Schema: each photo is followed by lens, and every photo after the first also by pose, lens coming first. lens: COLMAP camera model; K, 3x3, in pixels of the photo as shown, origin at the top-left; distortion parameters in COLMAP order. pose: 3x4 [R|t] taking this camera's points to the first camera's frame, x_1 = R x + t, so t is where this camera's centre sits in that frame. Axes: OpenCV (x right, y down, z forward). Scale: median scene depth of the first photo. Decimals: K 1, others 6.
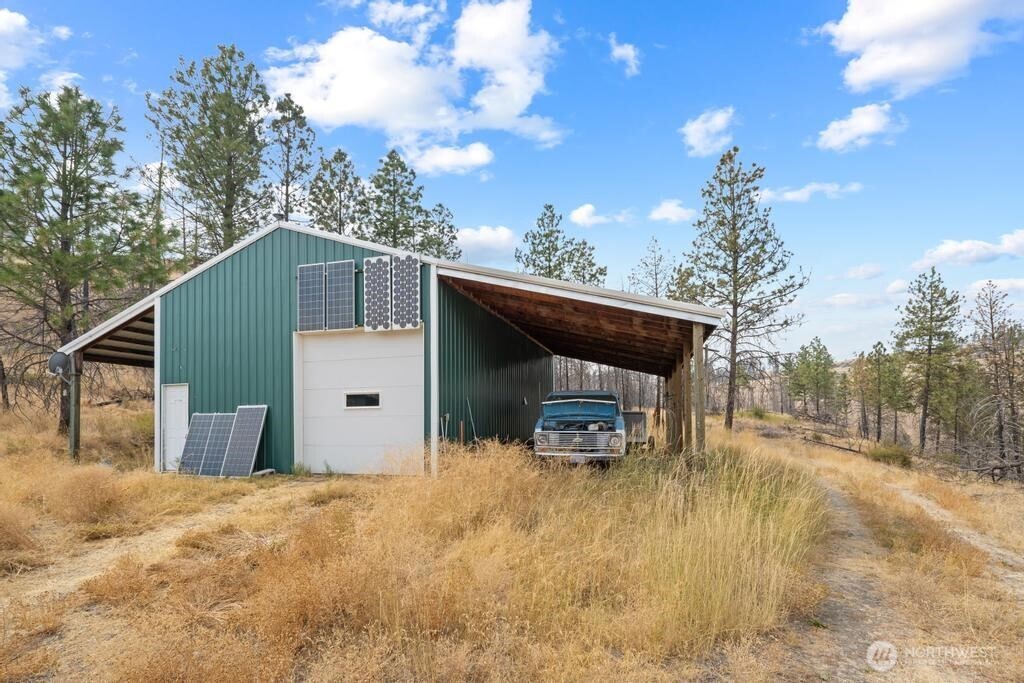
lens RADIAL K [[448.4, 0, 522.6], [0, 448.4, 390.2], [0, 0, 1]] dist [0.001796, -0.001747]
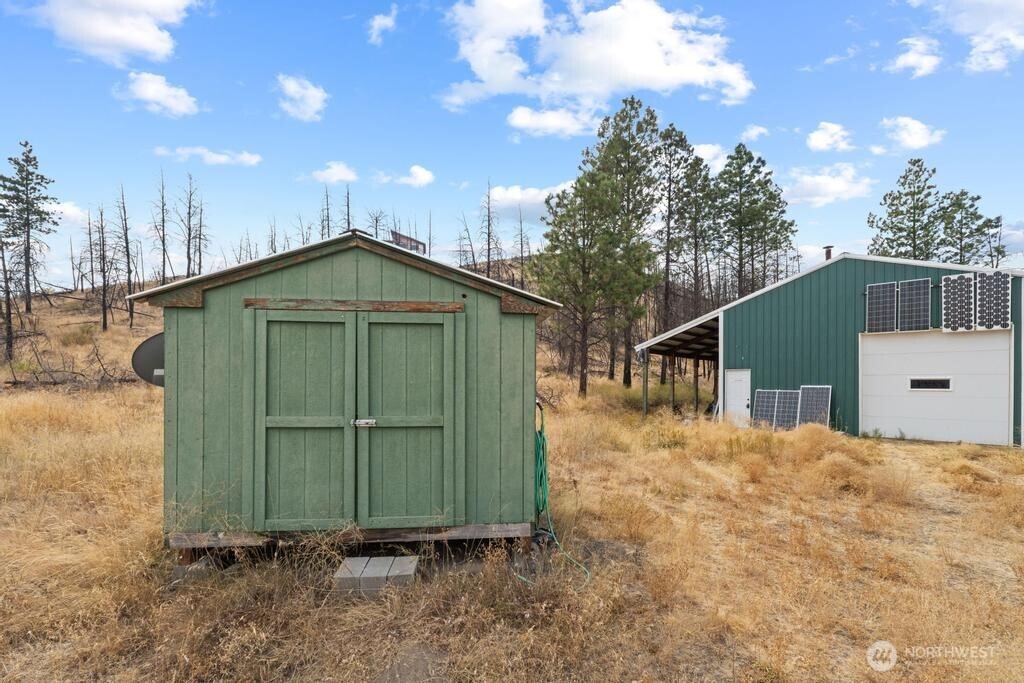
lens RADIAL K [[448.4, 0, 512.6], [0, 448.4, 362.8], [0, 0, 1]] dist [0.001796, -0.001747]
pose [[0.867682, -0.000715, -0.497120, -0.748176], [0.004610, 0.999968, 0.006608, -0.053170], [0.497099, -0.008025, 0.867657, -0.718465]]
